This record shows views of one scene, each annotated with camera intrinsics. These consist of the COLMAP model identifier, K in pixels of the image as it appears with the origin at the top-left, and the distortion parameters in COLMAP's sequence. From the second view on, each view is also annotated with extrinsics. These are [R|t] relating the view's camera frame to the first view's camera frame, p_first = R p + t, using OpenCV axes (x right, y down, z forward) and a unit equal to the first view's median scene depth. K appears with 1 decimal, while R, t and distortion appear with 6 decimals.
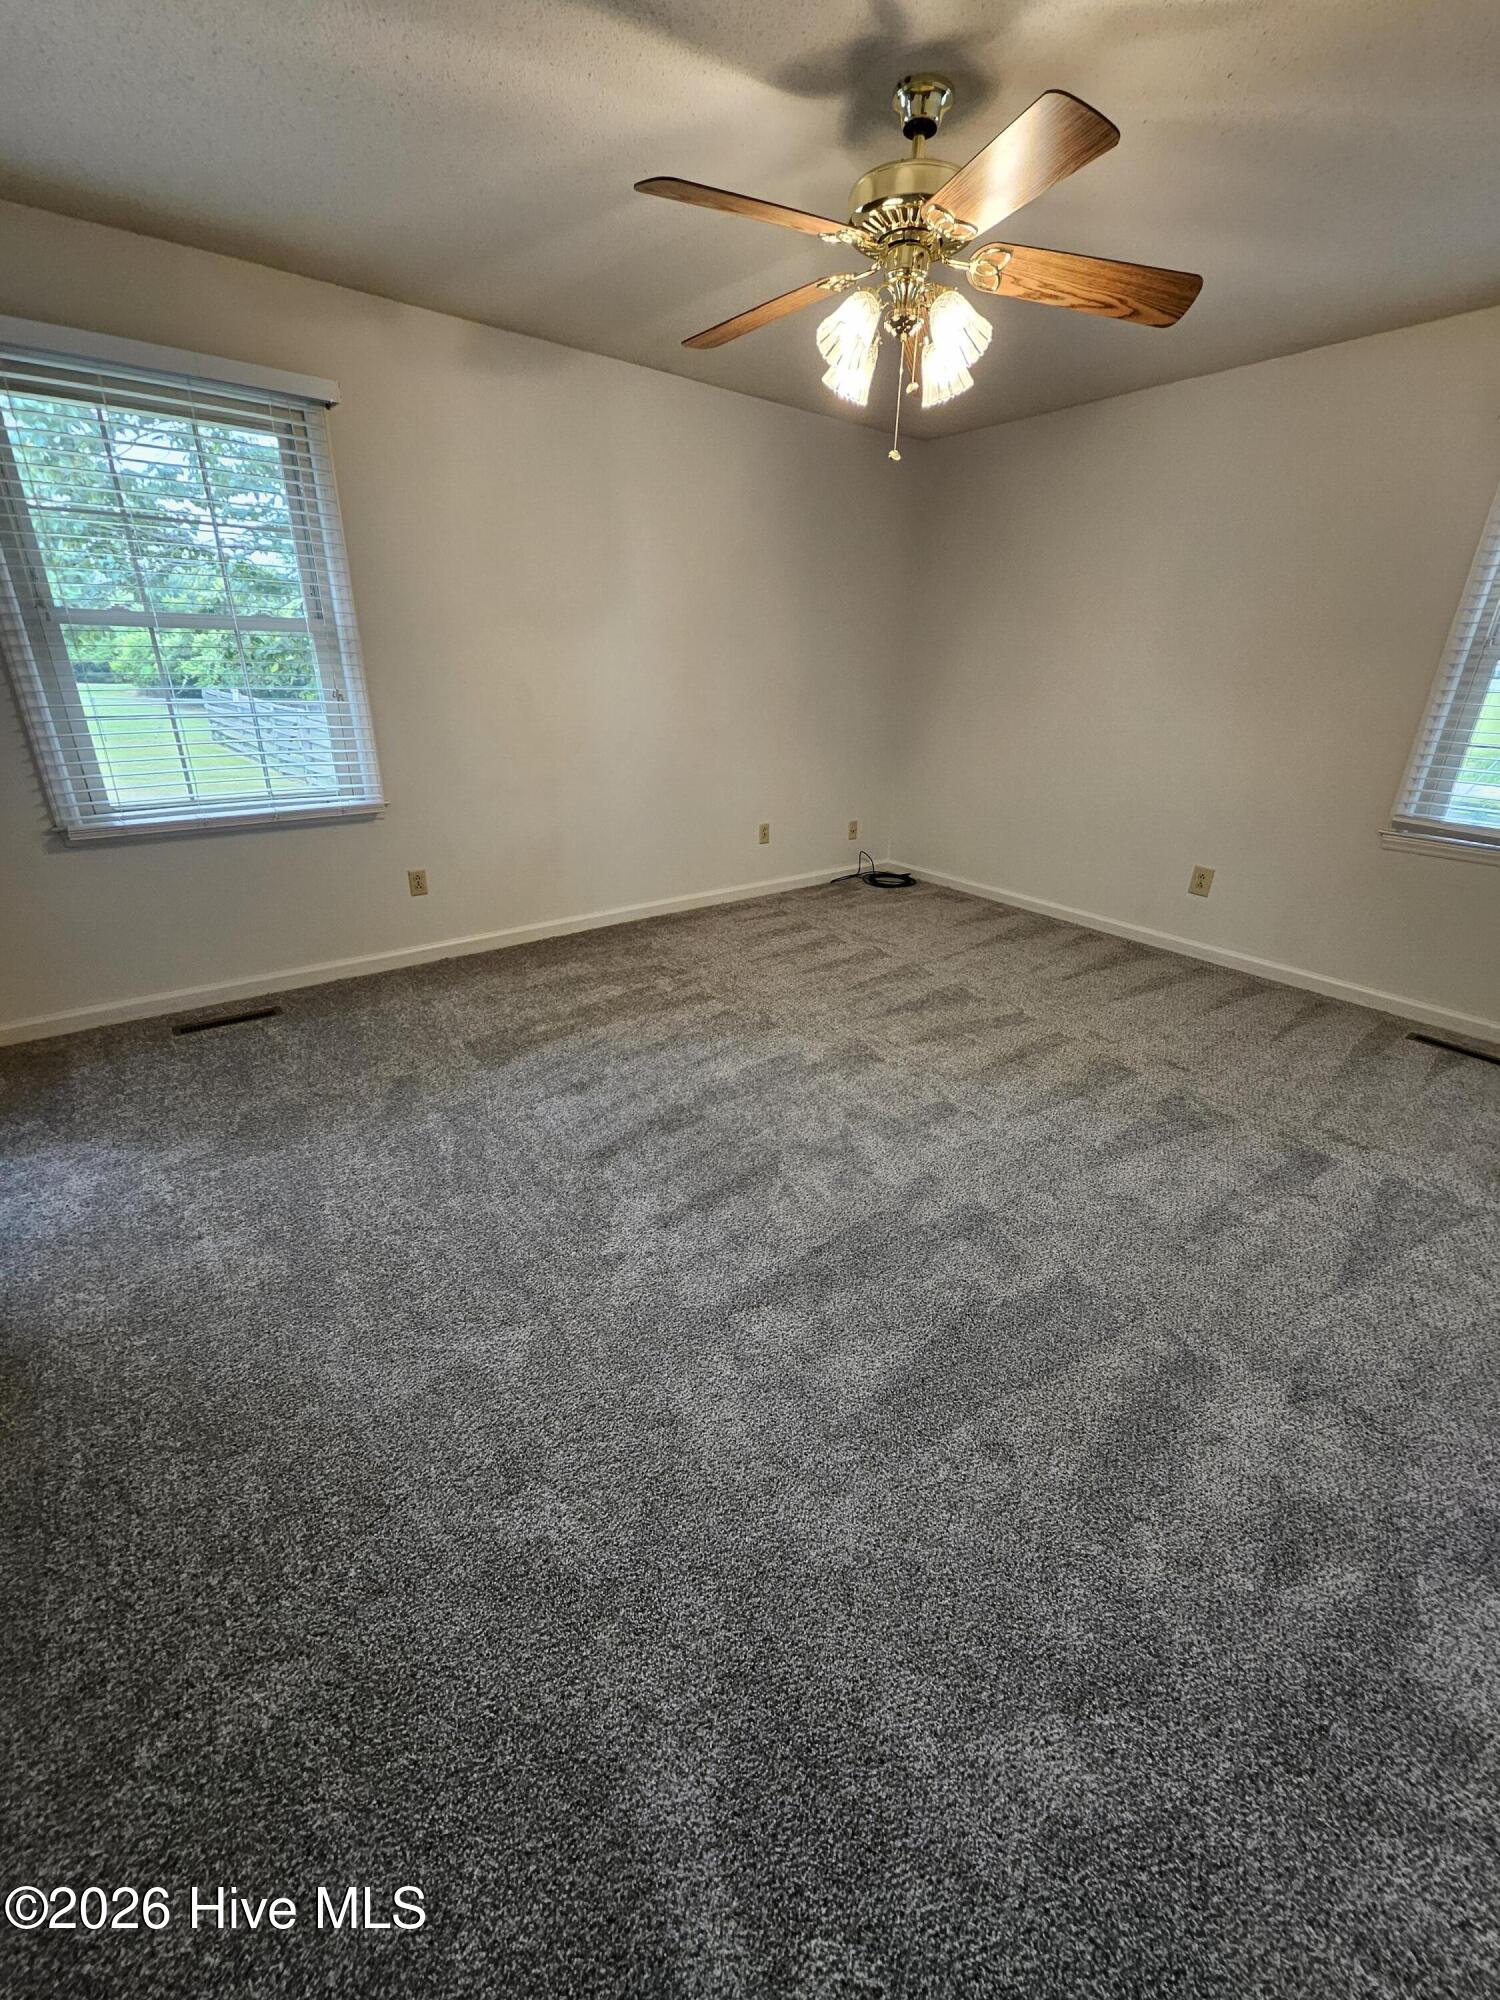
lens RADIAL K [[785.2, 0, 758.6], [0, 785.2, 978.3], [0, 0, 1]] dist [0.000017, -0.000447]
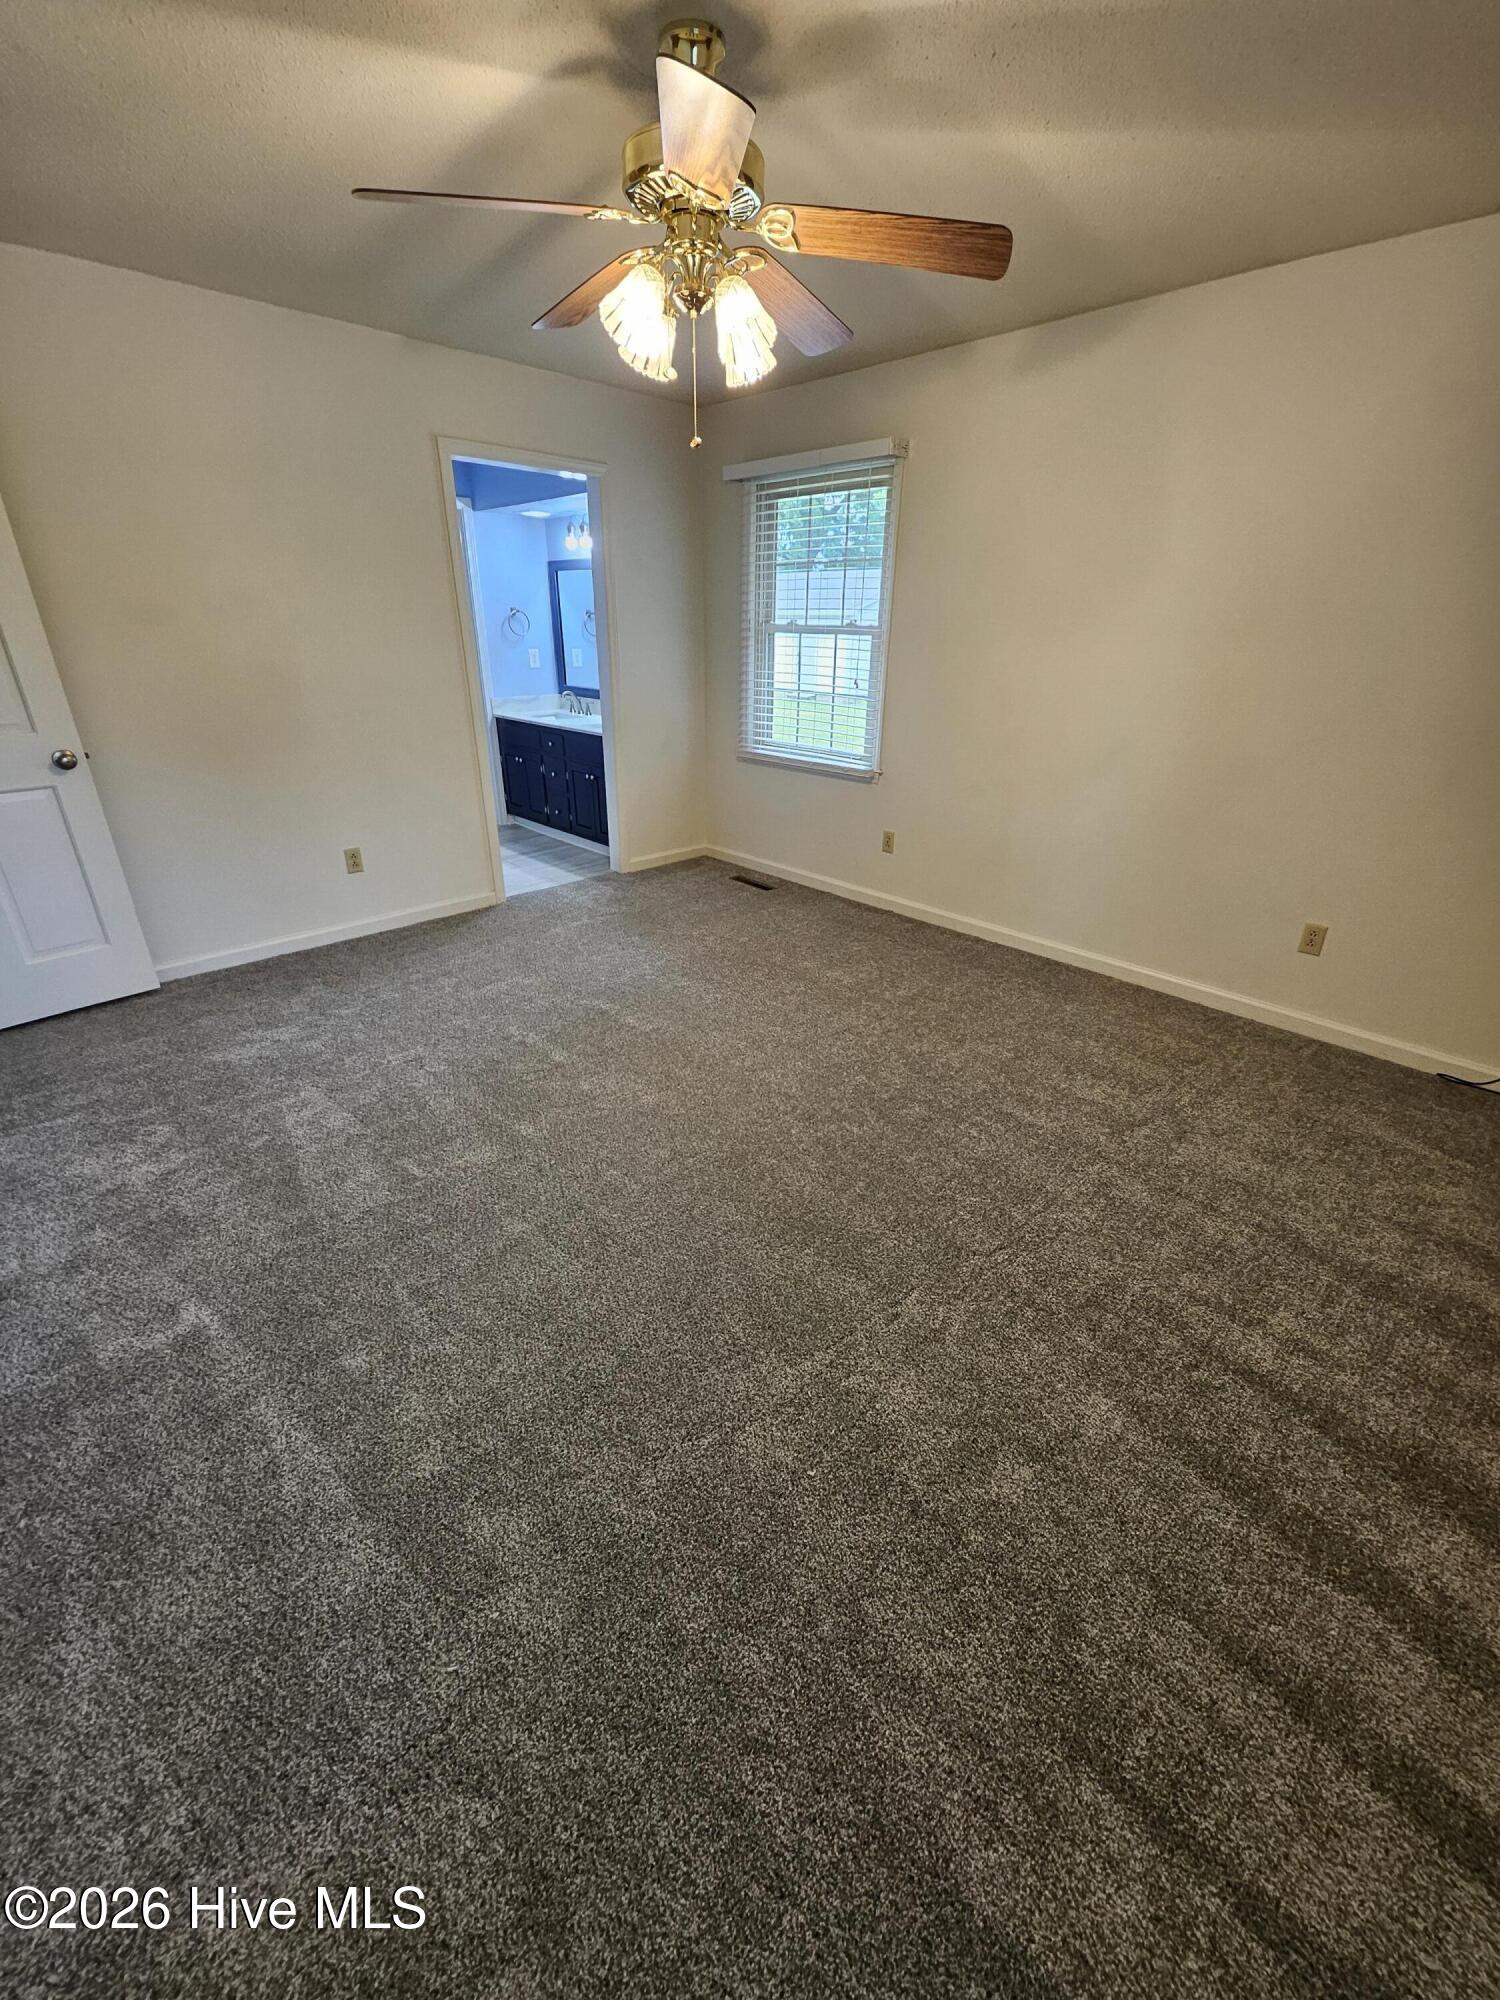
lens RADIAL K [[785.2, 0, 758.6], [0, 785.2, 978.3], [0, 0, 1]] dist [0.000017, -0.000447]
pose [[0.116514, 0.387534, -0.914462, 0.834270], [-0.385995, 0.866022, 0.317826, -0.283338], [0.915113, 0.315947, 0.250490, 0.669976]]
